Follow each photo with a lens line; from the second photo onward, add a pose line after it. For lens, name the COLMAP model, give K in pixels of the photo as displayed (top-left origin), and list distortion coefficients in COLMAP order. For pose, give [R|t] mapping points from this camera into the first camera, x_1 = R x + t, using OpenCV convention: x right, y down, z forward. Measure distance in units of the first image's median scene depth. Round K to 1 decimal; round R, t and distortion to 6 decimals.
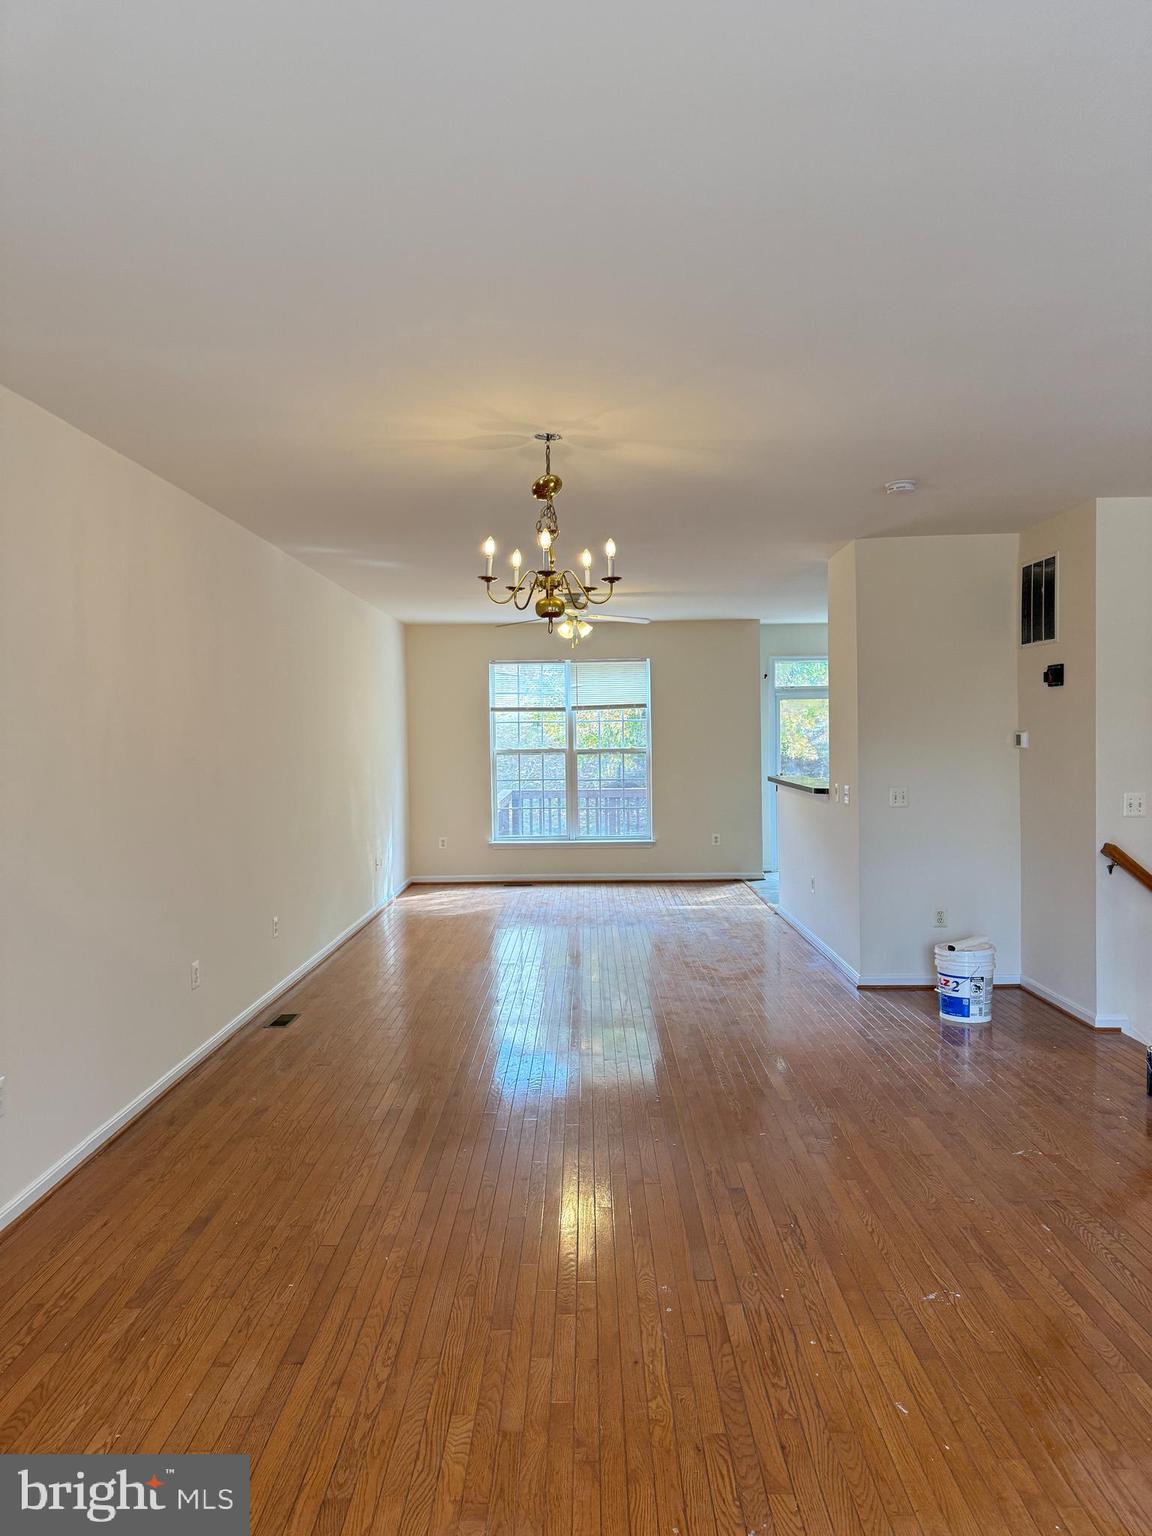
lens RADIAL K [[1077.0, 0, 576.0], [0, 1077.0, 768.0], [0, 0, 1]] dist [-0.003589, -0.004329]
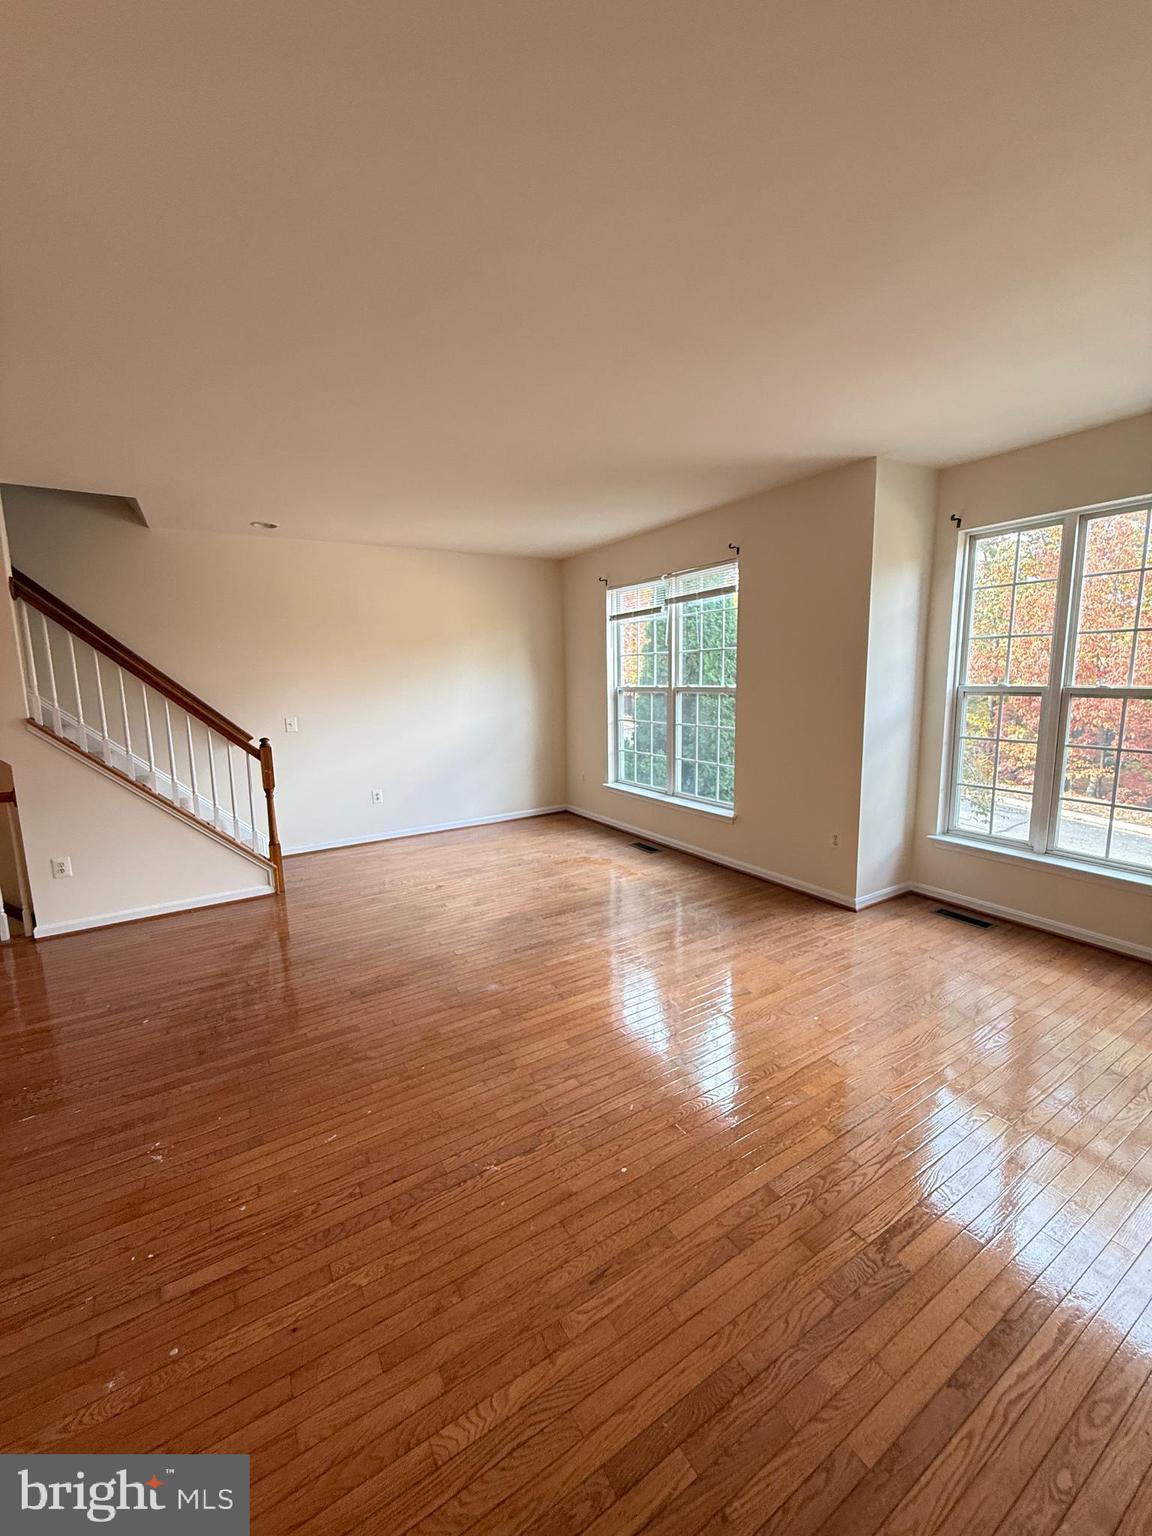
lens RADIAL K [[611.9, 0, 577.5], [0, 611.9, 761.0], [0, 0, 1]] dist [-0.000670, 0.000230]
pose [[-0.531230, -0.098375, 0.841497, -0.557940], [0.056309, 0.986940, 0.150925, -0.020716], [-0.845355, 0.127559, -0.518752, 1.146612]]
